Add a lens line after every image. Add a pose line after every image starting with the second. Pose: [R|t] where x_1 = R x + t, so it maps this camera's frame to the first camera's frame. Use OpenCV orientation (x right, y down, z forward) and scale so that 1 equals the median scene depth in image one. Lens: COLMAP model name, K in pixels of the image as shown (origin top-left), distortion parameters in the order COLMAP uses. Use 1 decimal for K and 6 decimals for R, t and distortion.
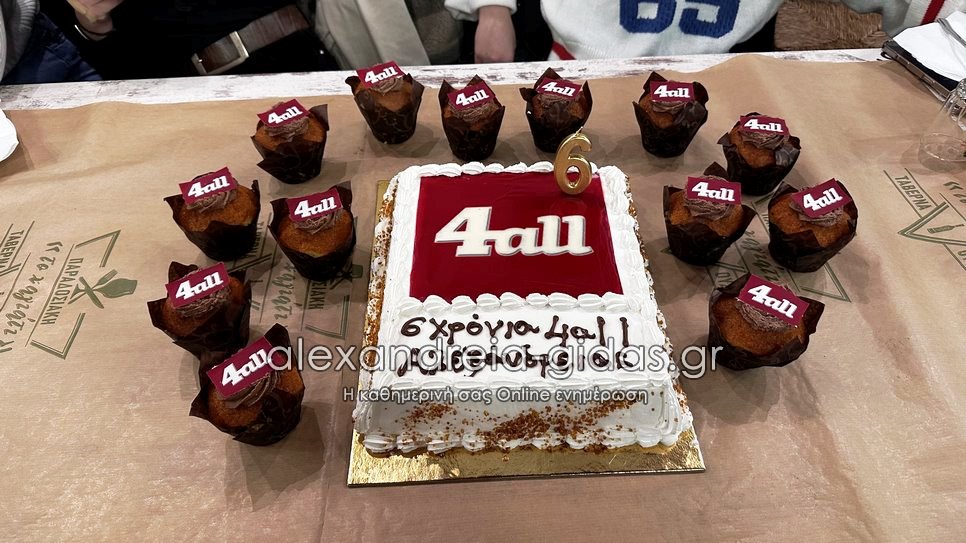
lens RADIAL K [[701.3, 0, 483.0], [0, 701.3, 271.5], [0, 0, 1]] dist [0.047601, -0.062690]
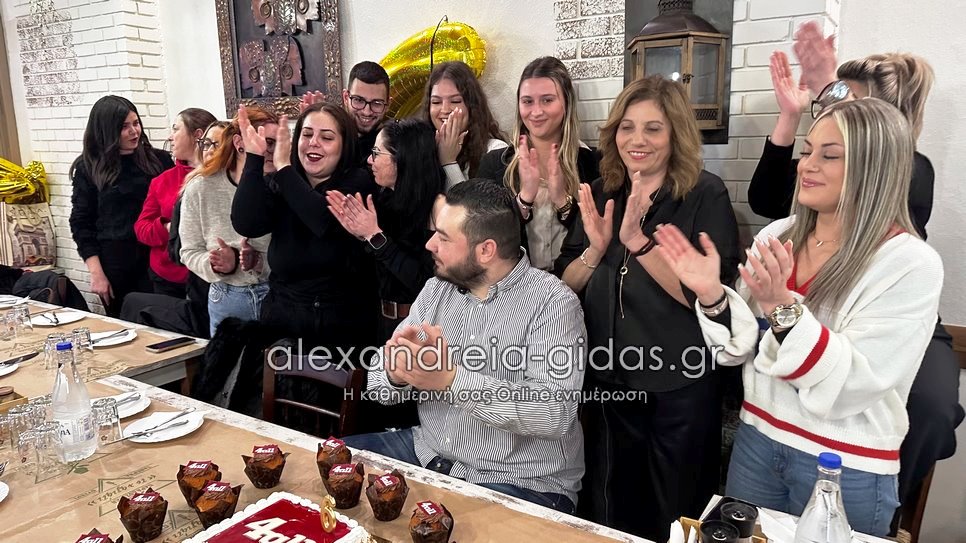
lens RADIAL K [[701.3, 0, 483.0], [0, 701.3, 271.5], [0, 0, 1]] dist [0.047601, -0.062690]
pose [[0.813732, 0.117318, -0.569277, 1.568016], [-0.421393, 0.793660, -0.438785, -0.022150], [0.400335, 0.596943, 0.695263, -0.484342]]
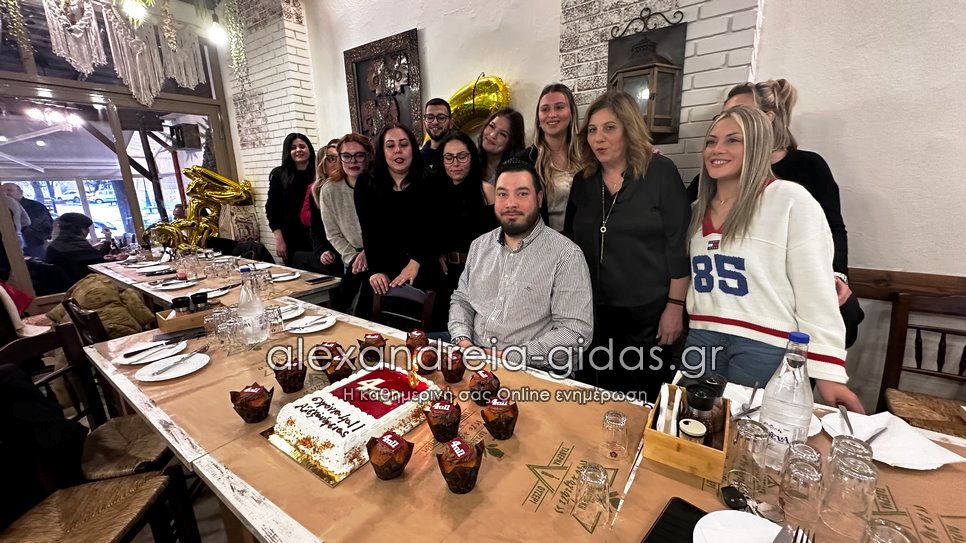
lens RADIAL K [[394.5, 0, 482.0], [0, 394.5, 275.2], [0, 0, 1]] dist [0.002082, 0.000775]
pose [[0.784169, 0.146936, -0.602901, 1.280207], [-0.444900, 0.810425, -0.381151, -0.013900], [0.432601, 0.567117, 0.700881, -0.095631]]
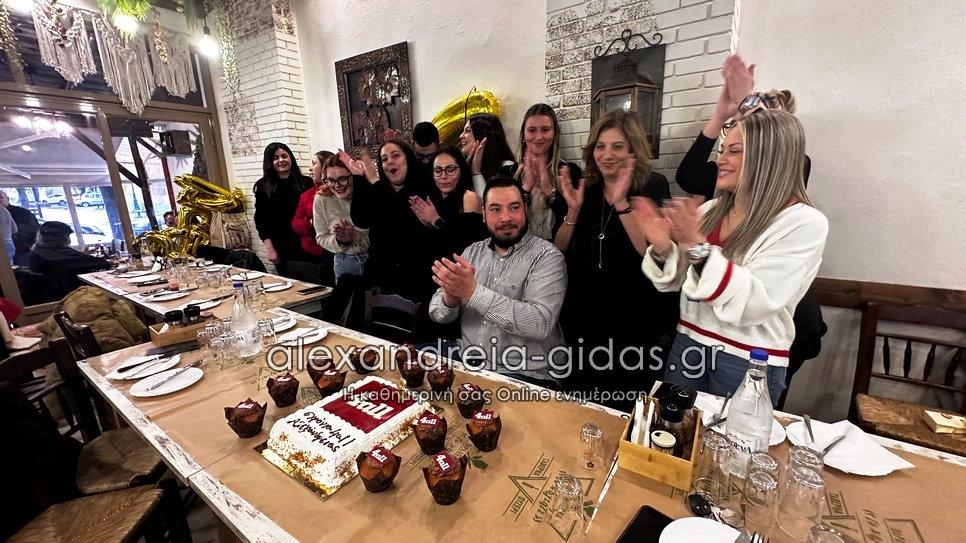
lens RADIAL K [[394.5, 0, 482.0], [0, 394.5, 275.2], [0, 0, 1]] dist [0.002082, 0.000775]
pose [[0.795249, 0.139241, -0.590078, 1.343689], [-0.433920, 0.810451, -0.393552, -0.053726], [0.423430, 0.569018, 0.704929, -0.173609]]
